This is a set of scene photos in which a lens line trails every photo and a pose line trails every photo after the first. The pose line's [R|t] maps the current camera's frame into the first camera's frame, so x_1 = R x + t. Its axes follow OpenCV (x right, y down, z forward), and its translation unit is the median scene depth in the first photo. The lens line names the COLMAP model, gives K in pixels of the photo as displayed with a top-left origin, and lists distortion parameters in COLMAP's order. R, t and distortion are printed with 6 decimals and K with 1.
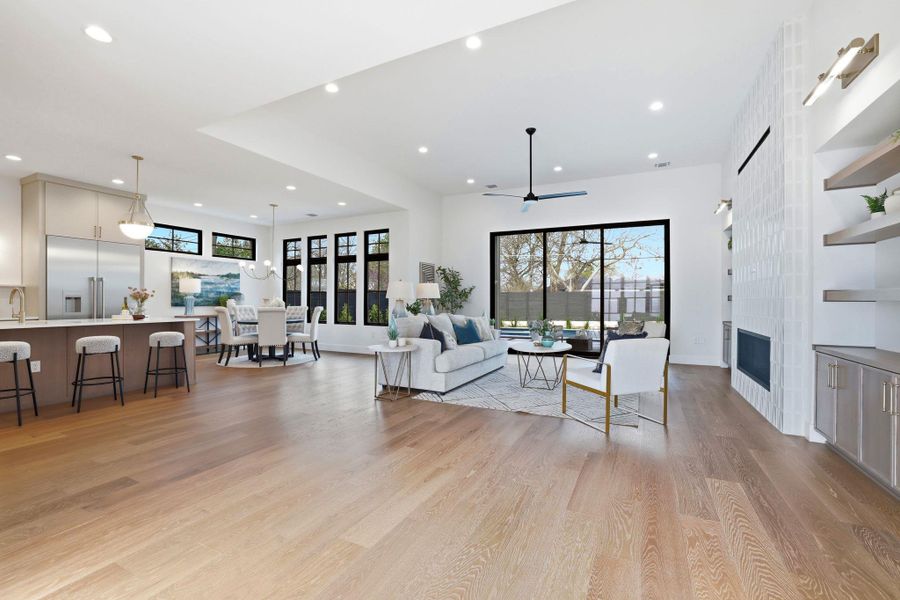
lens RADIAL K [[394.1, 0, 448.8], [0, 394.1, 303.3], [0, 0, 1]] dist [-0.016548, 0.003618]
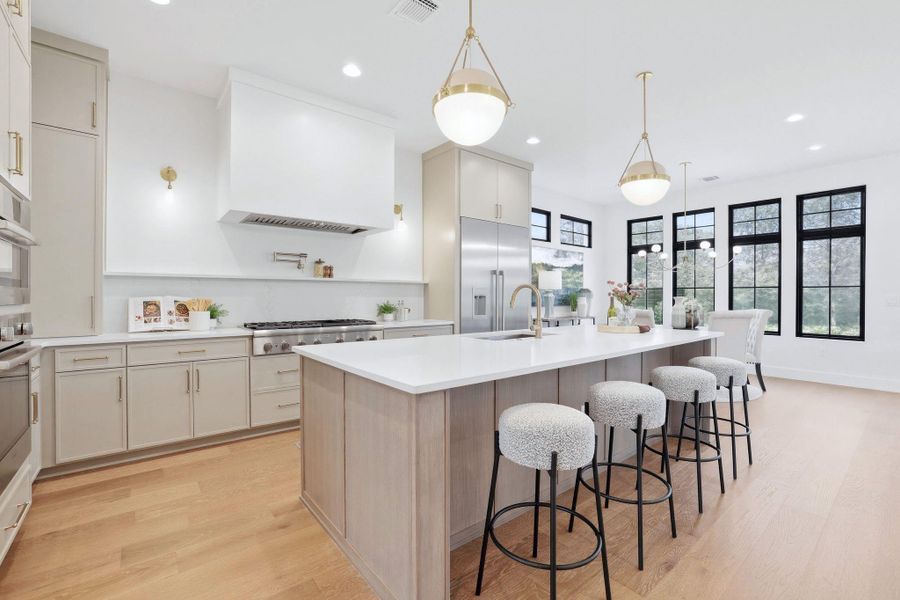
lens RADIAL K [[385.6, 0, 450.4], [0, 385.6, 293.1], [0, 0, 1]] dist [-0.011529, 0.000708]
pose [[0.913352, 0.001017, -0.407170, -0.570603], [-0.006101, 0.999919, -0.011187, -0.009459], [0.407125, 0.012702, 0.913284, 0.219111]]
